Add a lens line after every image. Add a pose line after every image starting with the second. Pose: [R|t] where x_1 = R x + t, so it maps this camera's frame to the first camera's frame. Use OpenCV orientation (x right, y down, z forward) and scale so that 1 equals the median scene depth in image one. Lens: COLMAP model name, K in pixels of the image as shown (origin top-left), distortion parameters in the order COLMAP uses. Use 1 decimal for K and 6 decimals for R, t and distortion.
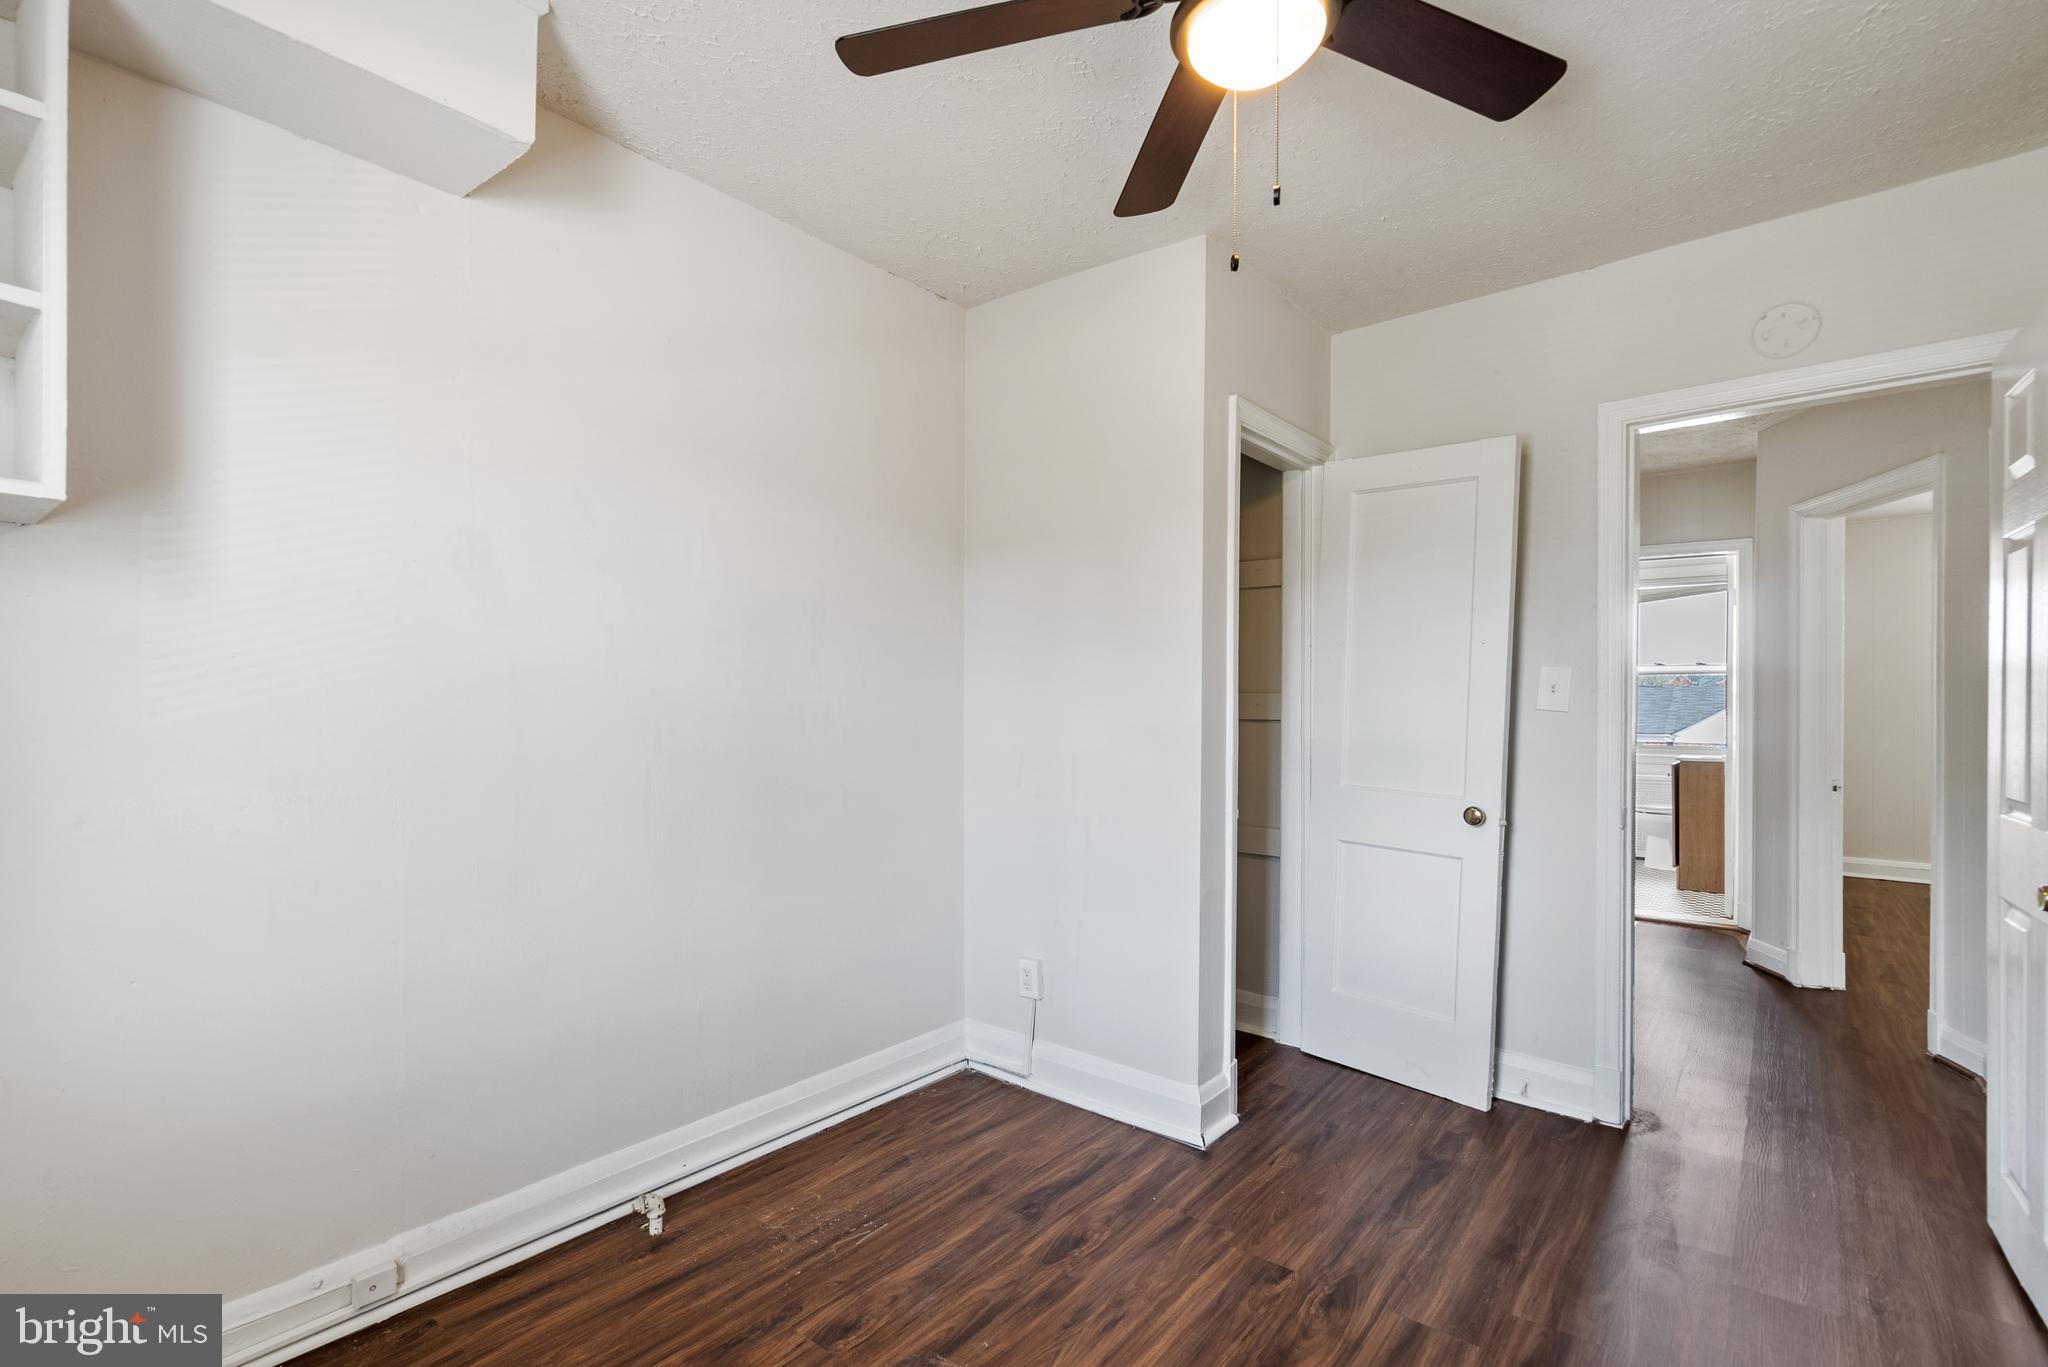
lens RADIAL K [[952.6, 0, 1026.2], [0, 952.6, 684.2], [0, 0, 1]] dist [0.001371, -0.000509]
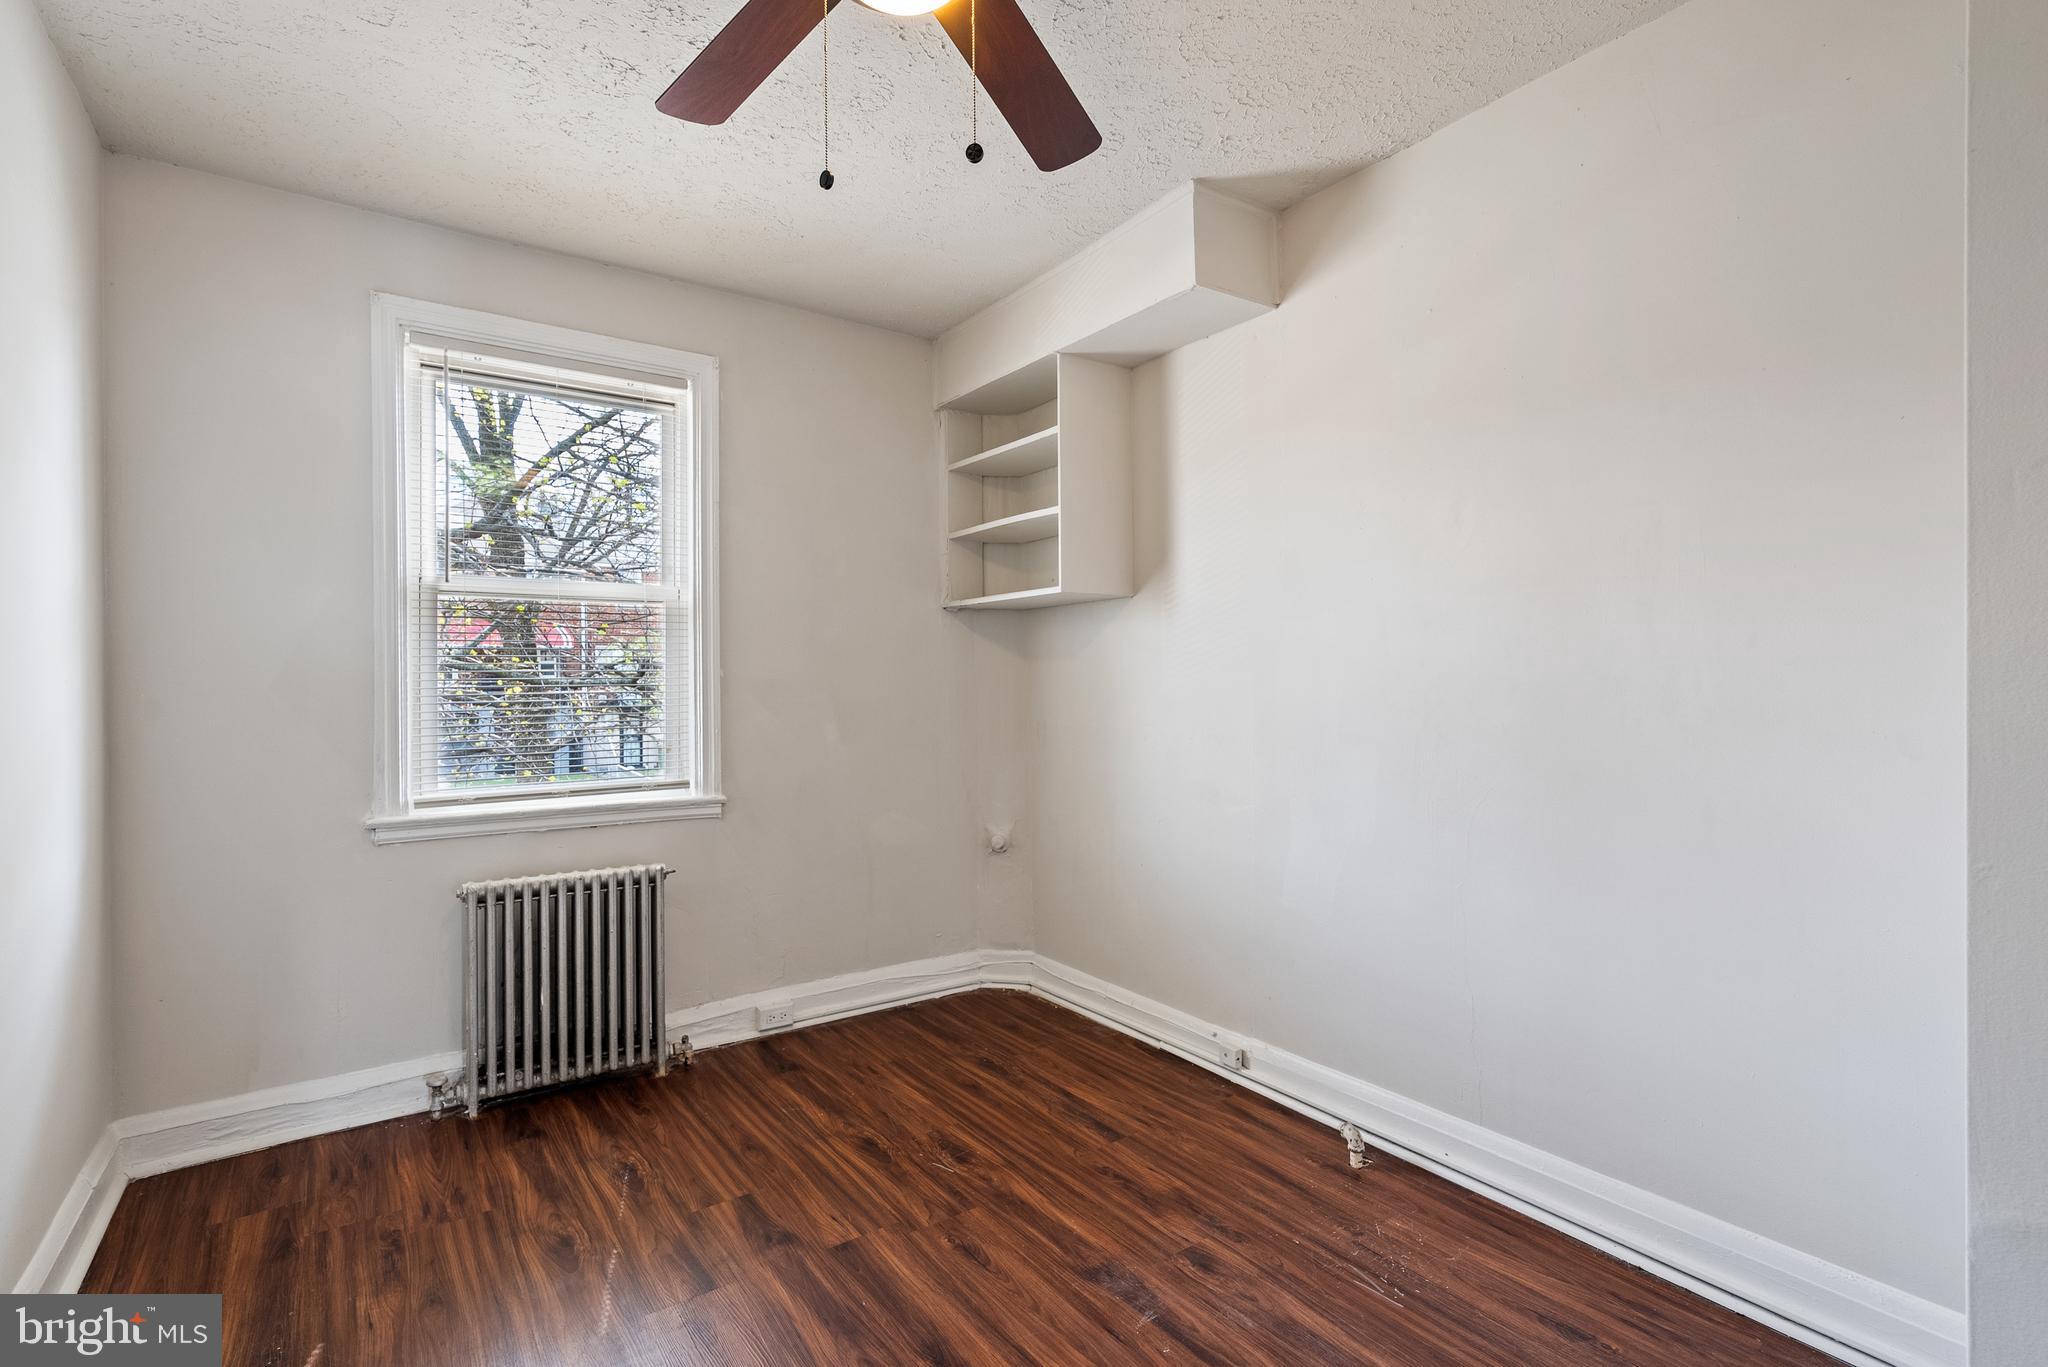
lens RADIAL K [[952.6, 0, 1024.8], [0, 952.6, 682.7], [0, 0, 1]] dist [0.001371, -0.000509]
pose [[-0.279031, 0.003492, -0.960276, 0.822397], [0.028037, 0.999597, -0.004512, 0.018421], [0.959873, -0.028182, -0.279016, 1.031018]]
